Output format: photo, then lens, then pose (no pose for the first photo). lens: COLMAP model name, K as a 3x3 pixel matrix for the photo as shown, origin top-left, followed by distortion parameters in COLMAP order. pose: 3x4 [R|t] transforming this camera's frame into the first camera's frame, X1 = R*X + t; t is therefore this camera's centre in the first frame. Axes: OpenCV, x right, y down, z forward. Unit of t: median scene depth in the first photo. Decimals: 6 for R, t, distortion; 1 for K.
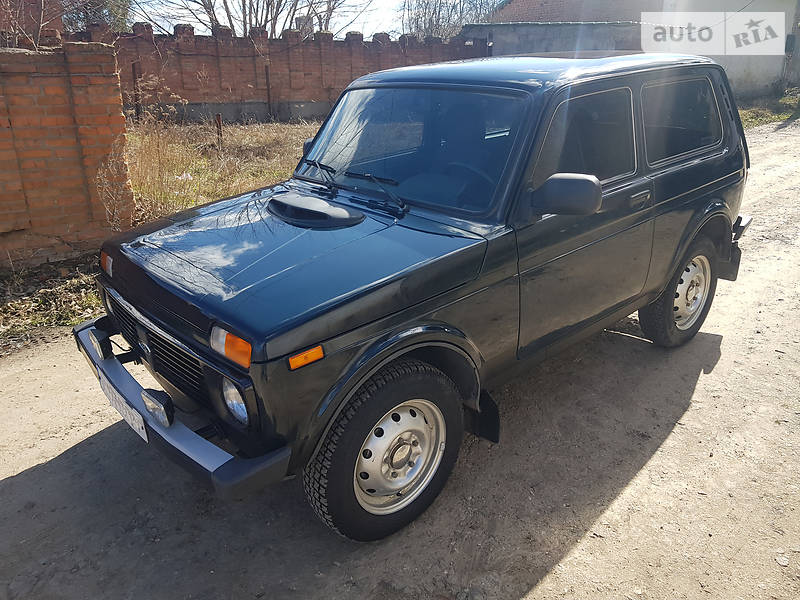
lens RADIAL K [[610.7, 0, 400.0], [0, 610.7, 300.0], [0, 0, 1]] dist [0.033445, -0.068748]
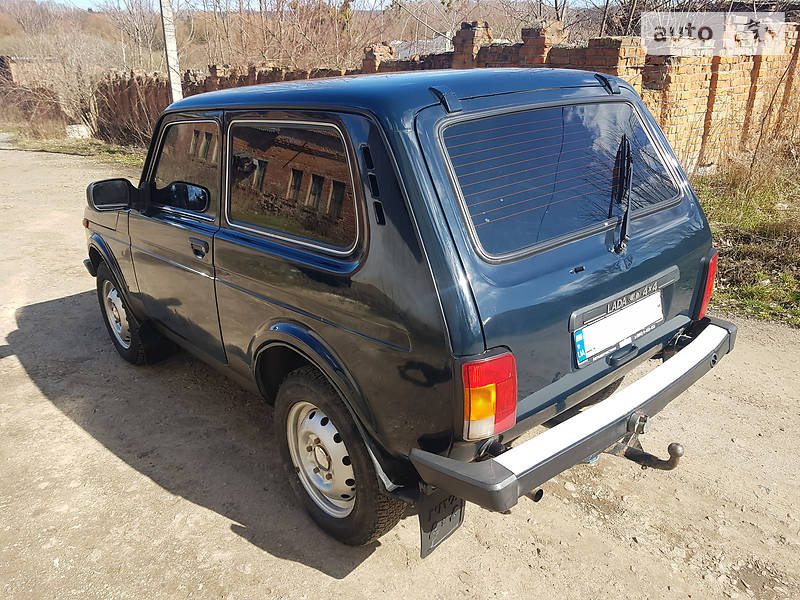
lens RADIAL K [[610.7, 0, 400.0], [0, 610.7, 300.0], [0, 0, 1]] dist [0.033445, -0.068748]
pose [[0.020364, 0.378164, -0.925515, 1.025437], [-0.328352, 0.876889, 0.351071, -0.413600], [0.944336, 0.296746, 0.142028, 0.960591]]
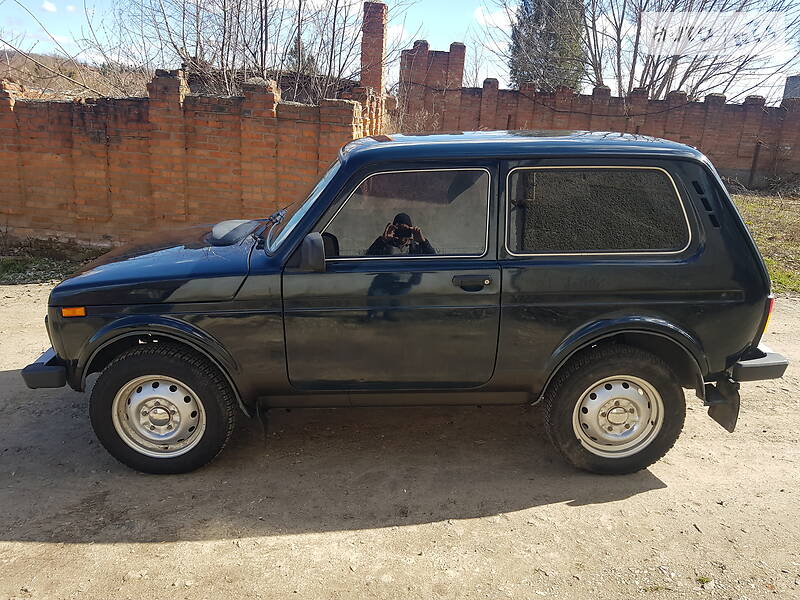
lens RADIAL K [[610.7, 0, 400.0], [0, 610.7, 300.0], [0, 0, 1]] dist [0.033445, -0.068748]
pose [[0.766143, 0.231252, -0.599623, 0.732685], [-0.277847, 0.960501, 0.015421, -0.096927], [0.579505, 0.154789, 0.800134, 0.129014]]
